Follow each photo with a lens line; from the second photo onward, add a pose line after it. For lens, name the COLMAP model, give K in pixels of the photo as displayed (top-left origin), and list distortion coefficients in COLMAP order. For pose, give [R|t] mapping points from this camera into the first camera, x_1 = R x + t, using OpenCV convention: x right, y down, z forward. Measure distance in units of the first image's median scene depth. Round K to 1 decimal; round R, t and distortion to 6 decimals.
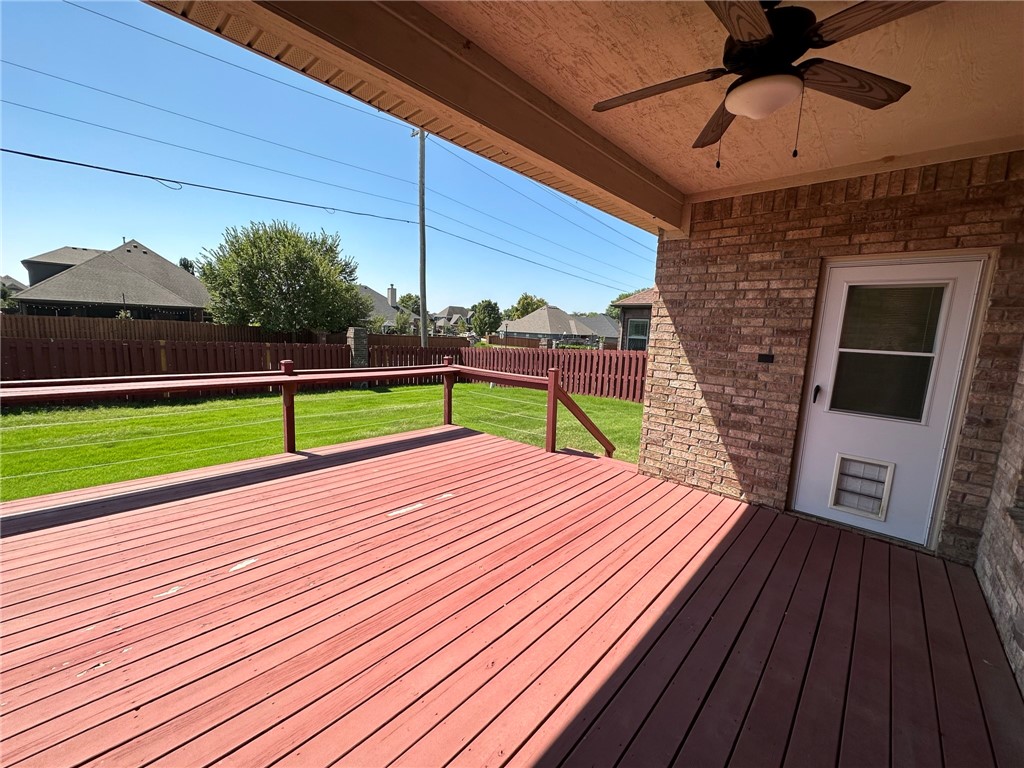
lens RADIAL K [[409.4, 0, 511.0], [0, 409.4, 385.9], [0, 0, 1]] dist [-0.003049, 0.000436]
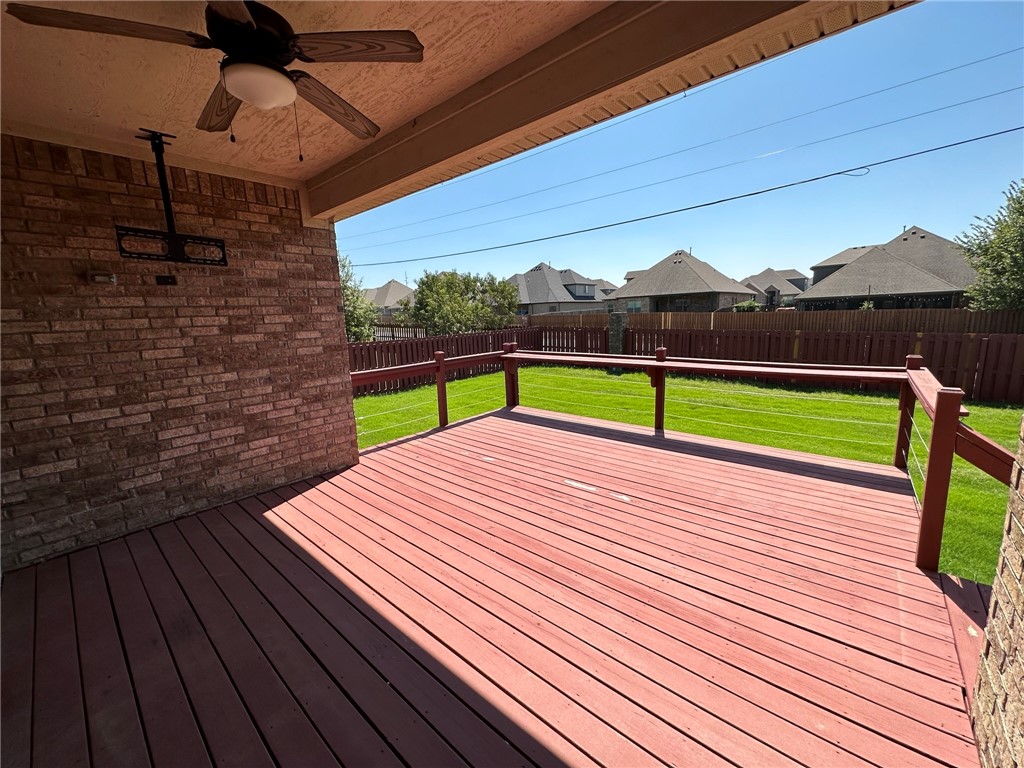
lens RADIAL K [[409.4, 0, 511.1], [0, 409.4, 385.2], [0, 0, 1]] dist [-0.003049, 0.000436]
pose [[0.023088, 0.126531, -0.991694, 0.600149], [-0.105313, 0.986747, 0.123448, -0.057743], [0.994171, 0.101588, 0.036107, 0.574305]]
